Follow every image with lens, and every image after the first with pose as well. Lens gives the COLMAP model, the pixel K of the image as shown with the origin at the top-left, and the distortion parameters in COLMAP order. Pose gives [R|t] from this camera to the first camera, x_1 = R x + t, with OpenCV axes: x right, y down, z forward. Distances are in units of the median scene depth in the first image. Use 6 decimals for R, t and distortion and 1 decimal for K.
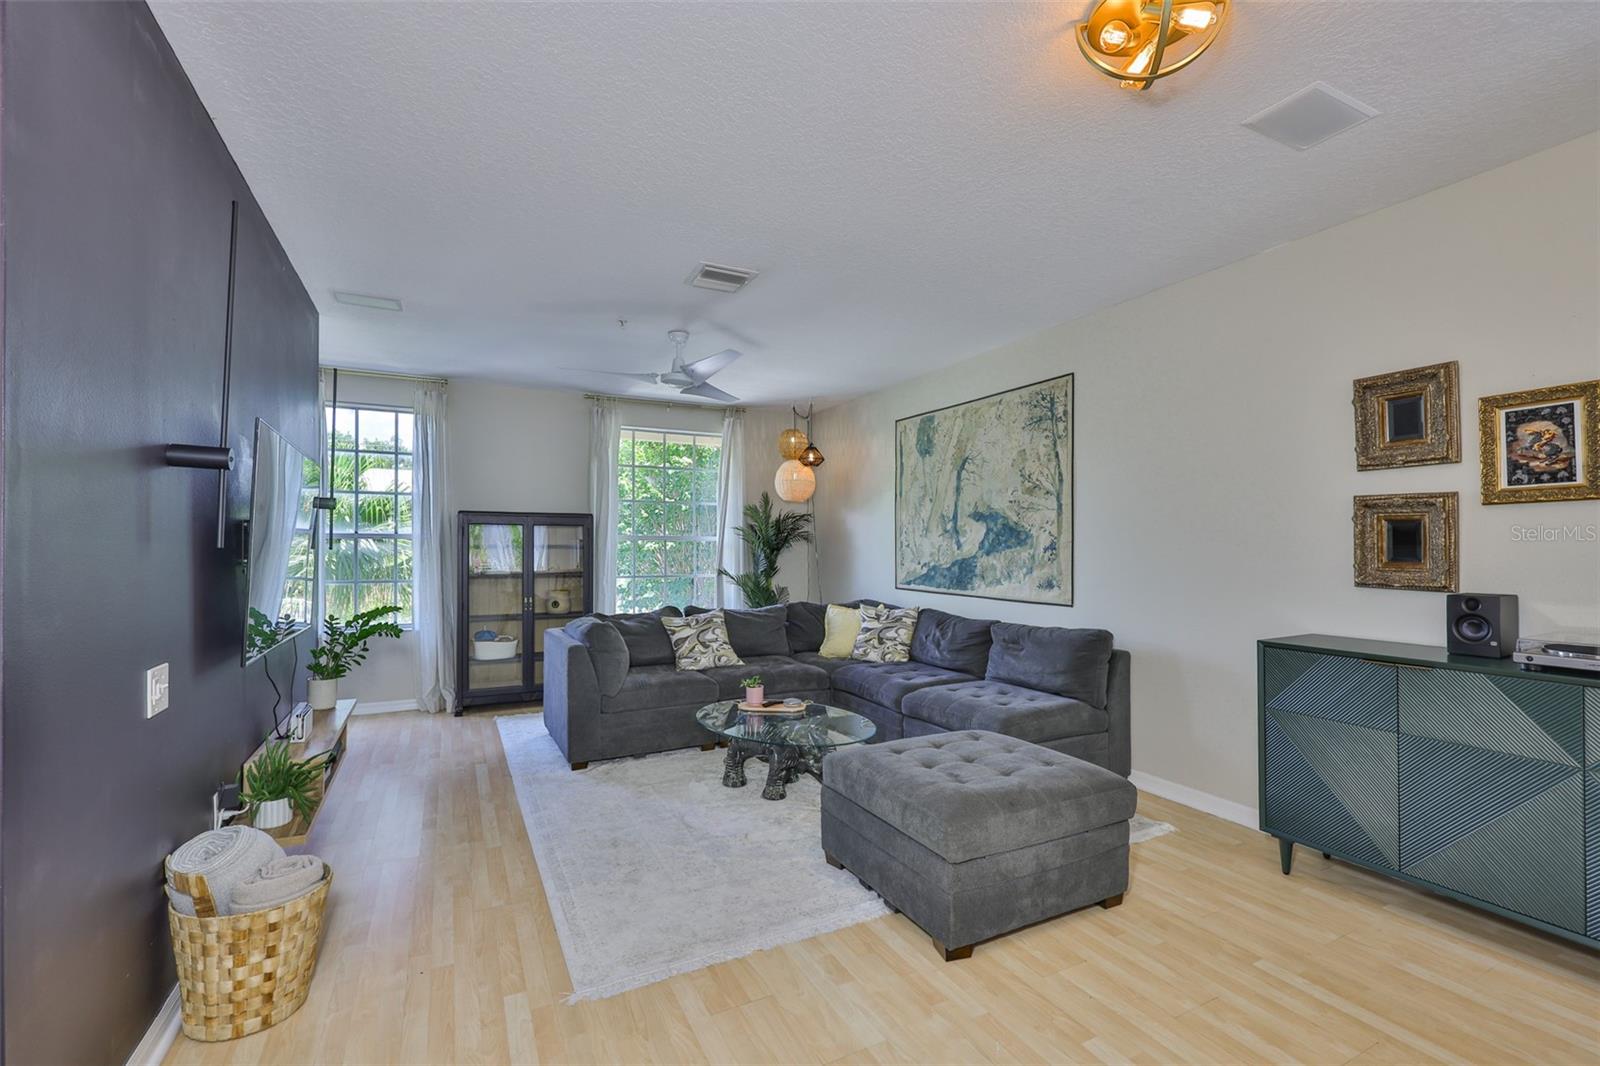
lens RADIAL K [[690.4, 0, 797.1], [0, 690.4, 546.5], [0, 0, 1]] dist [-0.001625, 0.000045]
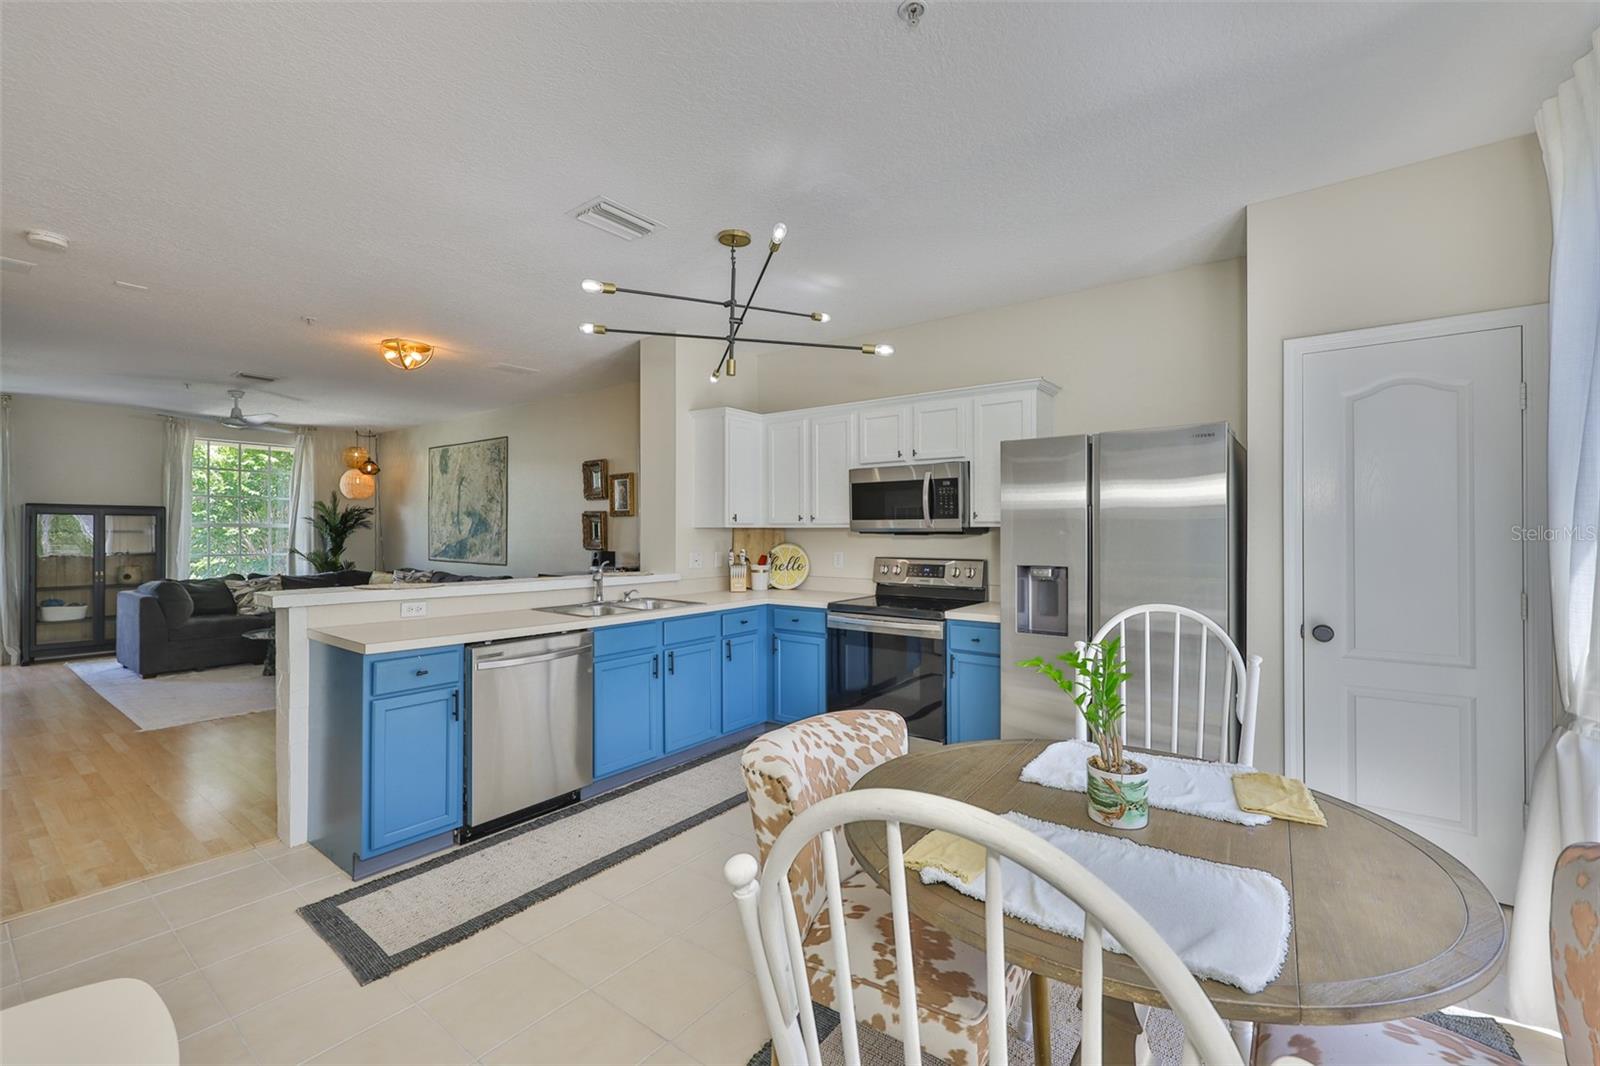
lens RADIAL K [[674.9, 0, 795.6], [0, 674.9, 530.5], [0, 0, 1]] dist [-0.001724, 0.000091]
pose [[0.900380, 0.002922, 0.435094, 0.254752], [-0.002257, 0.999995, -0.002044, -0.002486], [-0.435098, 0.000859, 0.900383, -0.762083]]
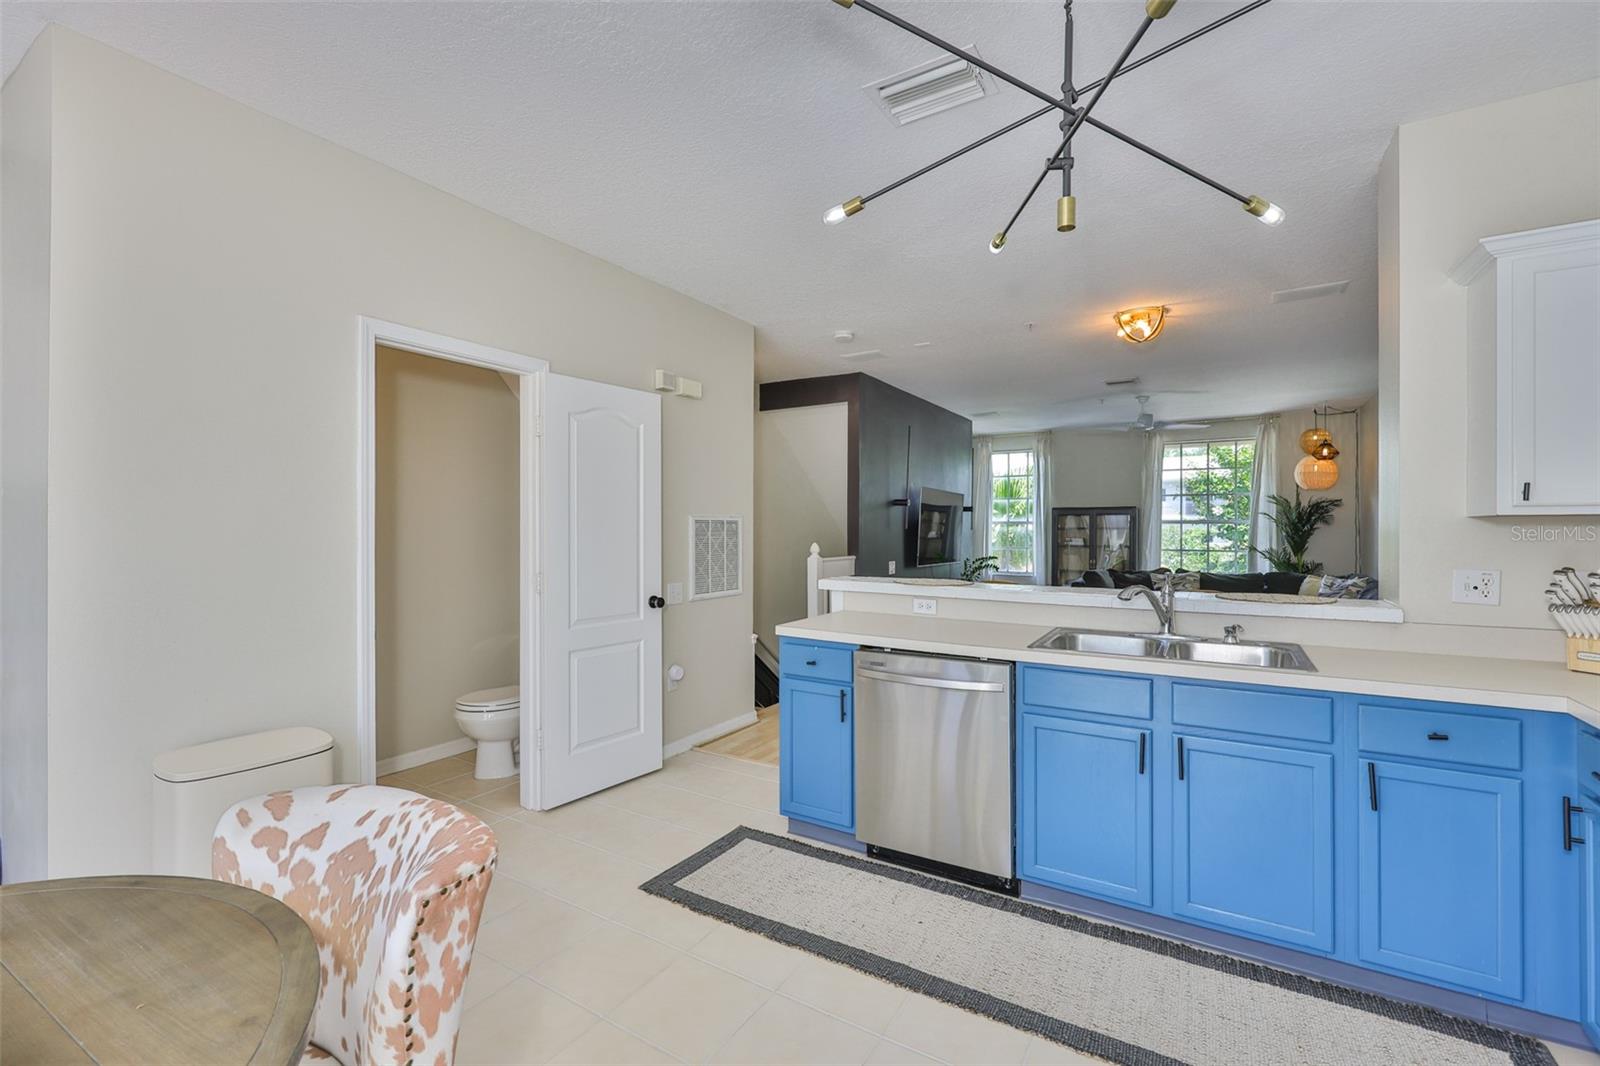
lens RADIAL K [[687.0, 0, 800.0], [0, 687.0, 533.0], [0, 0, 1]] dist [-0.000522, -0.000088]
pose [[0.524350, 0.005207, -0.851487, 0.680484], [0.000836, 0.999978, 0.006631, -0.000533], [0.851502, -0.004189, 0.524334, -0.465435]]
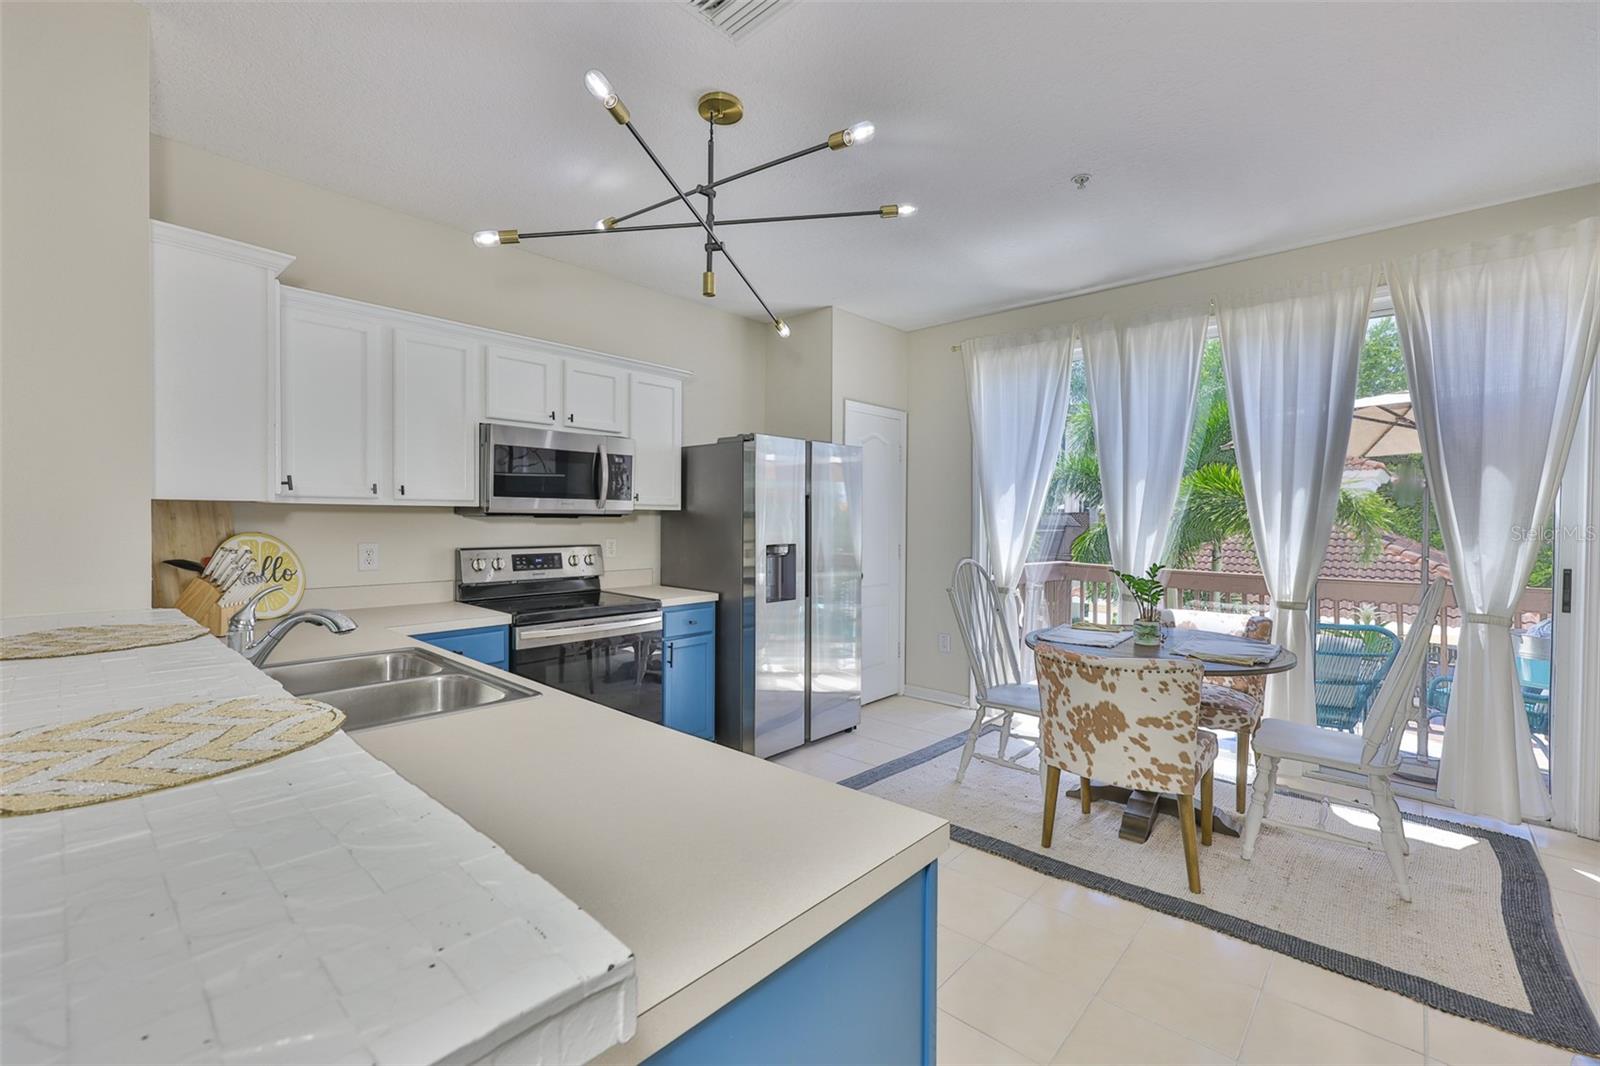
lens RADIAL K [[674.9, 0, 795.6], [0, 674.9, 530.5], [0, 0, 1]] dist [-0.001724, 0.000091]
pose [[-0.350863, -0.017439, 0.936265, 0.028271], [-0.008265, 0.999845, 0.015526, 0.001230], [-0.936390, -0.002291, -0.350953, -0.059833]]
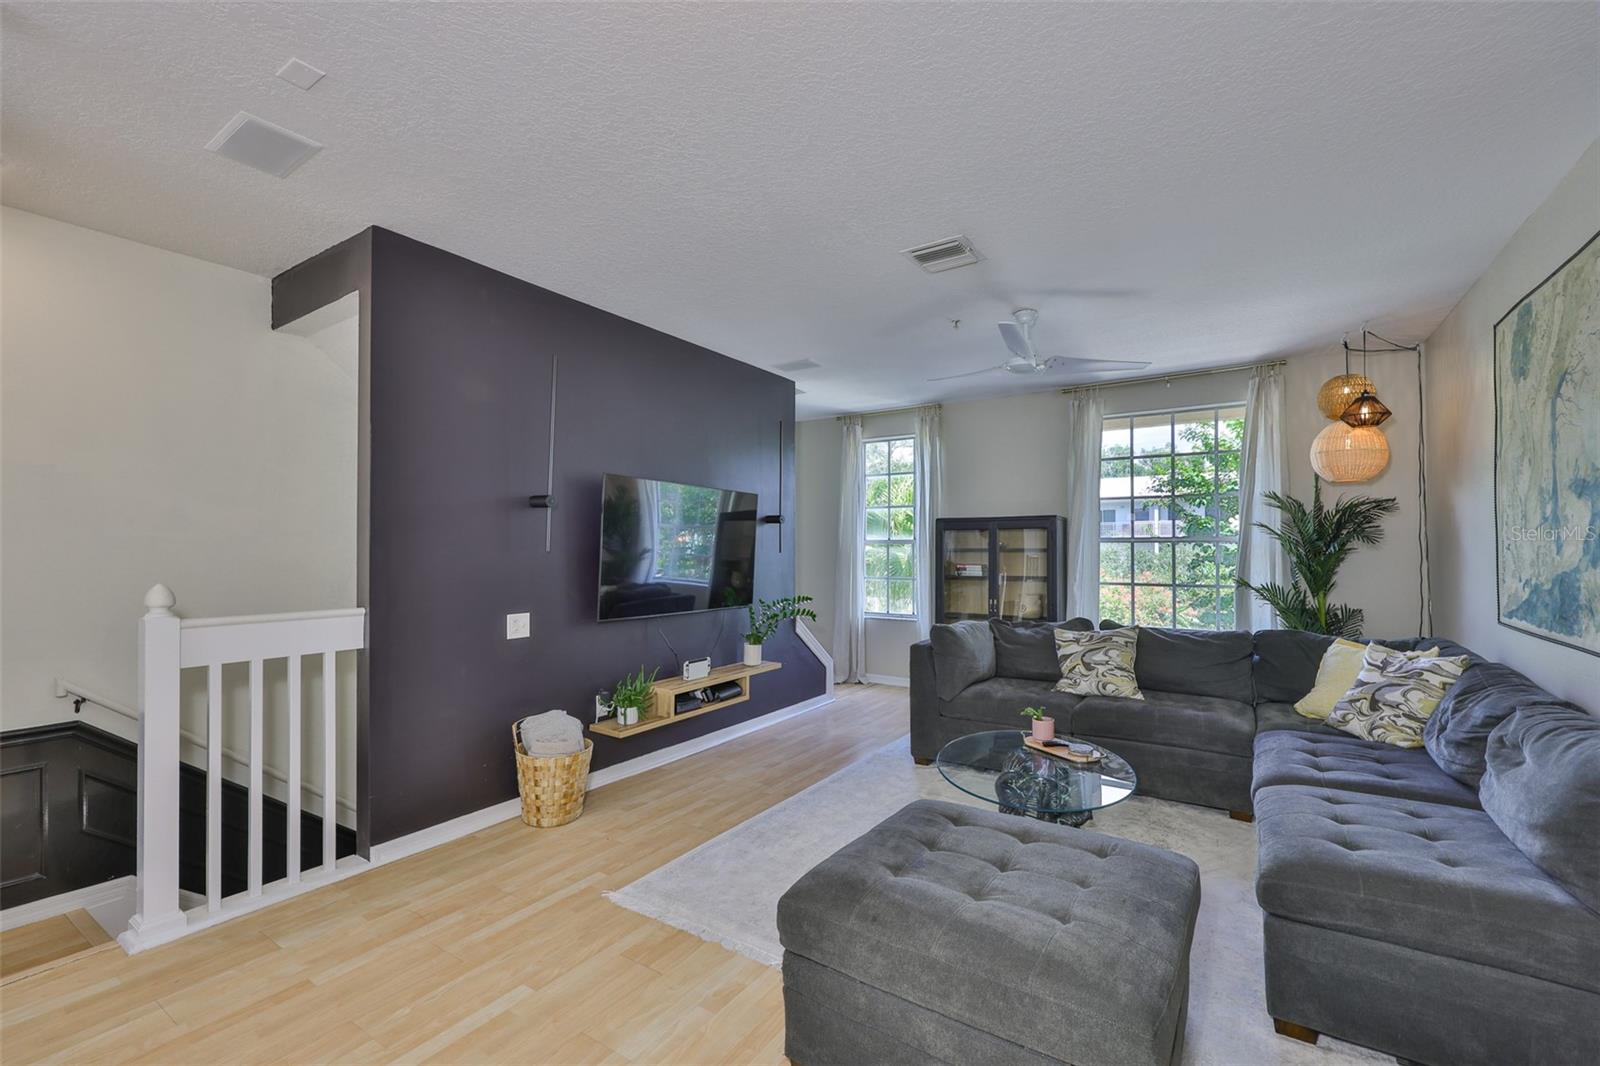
lens RADIAL K [[682.4, 0, 797.9], [0, 682.4, 545.4], [0, 0, 1]] dist [-0.002754, -0.000442]
pose [[0.493112, -0.007804, -0.869931, 0.392563], [0.001799, 0.999967, -0.007951, 0.000706], [0.869964, 0.002356, 0.493109, 0.265736]]
